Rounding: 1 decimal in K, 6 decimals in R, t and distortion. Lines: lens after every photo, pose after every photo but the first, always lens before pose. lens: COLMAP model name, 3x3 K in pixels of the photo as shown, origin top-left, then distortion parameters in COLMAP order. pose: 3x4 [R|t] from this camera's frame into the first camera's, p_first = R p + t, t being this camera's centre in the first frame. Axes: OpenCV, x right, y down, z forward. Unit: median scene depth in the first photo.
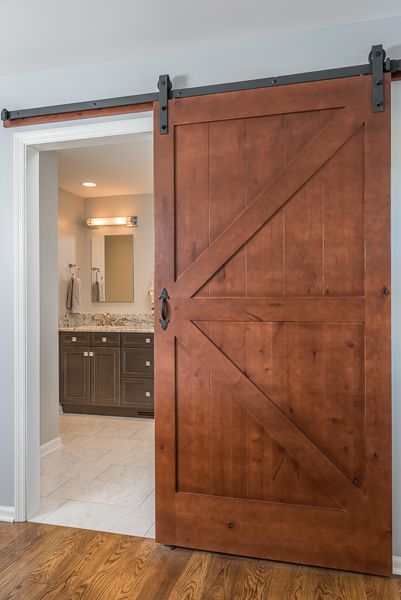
lens RADIAL K [[402.3, 0, 199.8], [0, 402.3, 301.6], [0, 0, 1]] dist [0.008374, -0.004477]
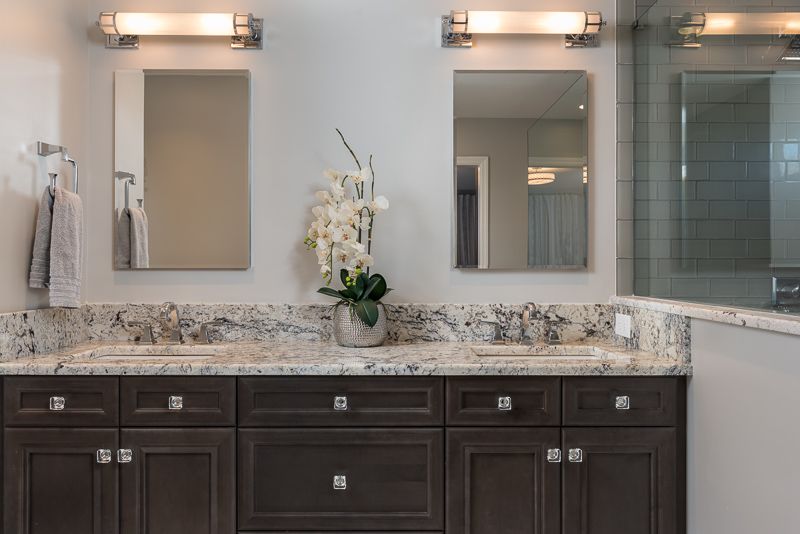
lens RADIAL K [[579.8, 0, 391.3], [0, 579.8, 265.4], [0, 0, 1]] dist [0.010759, -0.002955]
pose [[0.972499, 0.001669, 0.232899, -0.164895], [-0.000172, 0.999979, -0.006449, 0.000633], [-0.232905, 0.006231, 0.972479, 0.503956]]
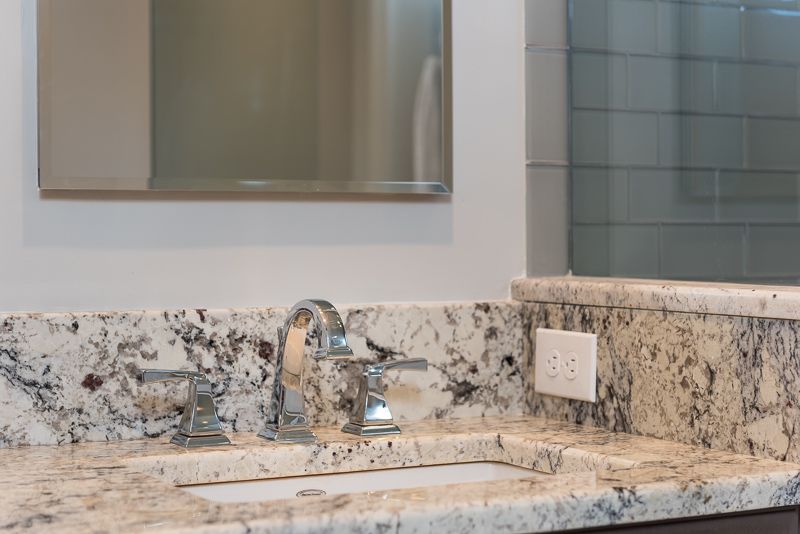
lens RADIAL K [[1528.6, 0, 400.5], [0, 1528.6, 264.9], [0, 0, 1]] dist [-0.018240, 0.000000]
pose [[0.757041, -0.012303, 0.653251, -0.172050], [0.004301, 0.999895, 0.013846, 0.012422], [-0.653353, -0.007672, 0.757014, 0.624227]]
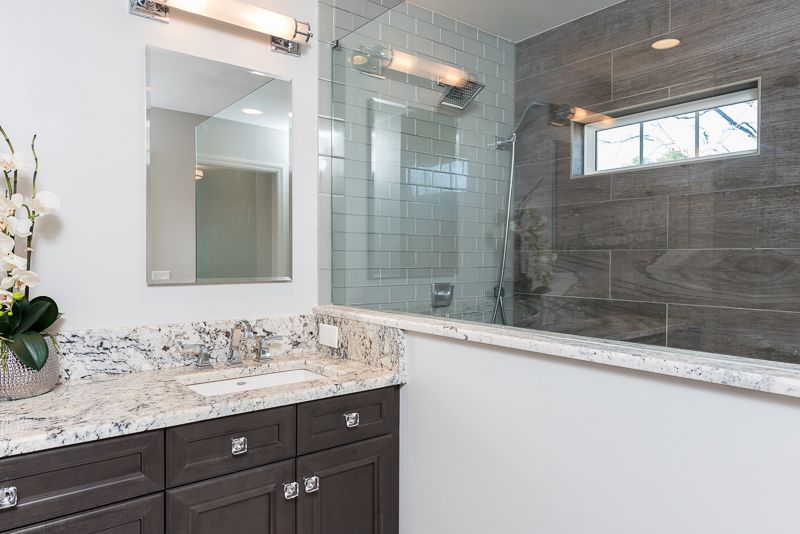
lens RADIAL K [[536.4, 0, 397.9], [0, 536.4, 264.7], [0, 0, 1]] dist [0.008374, -0.004477]
pose [[0.624051, -0.008042, 0.781342, -0.183588], [-0.000542, 0.999942, 0.010725, -0.015941], [-0.781383, -0.007116, 0.624011, 0.585063]]
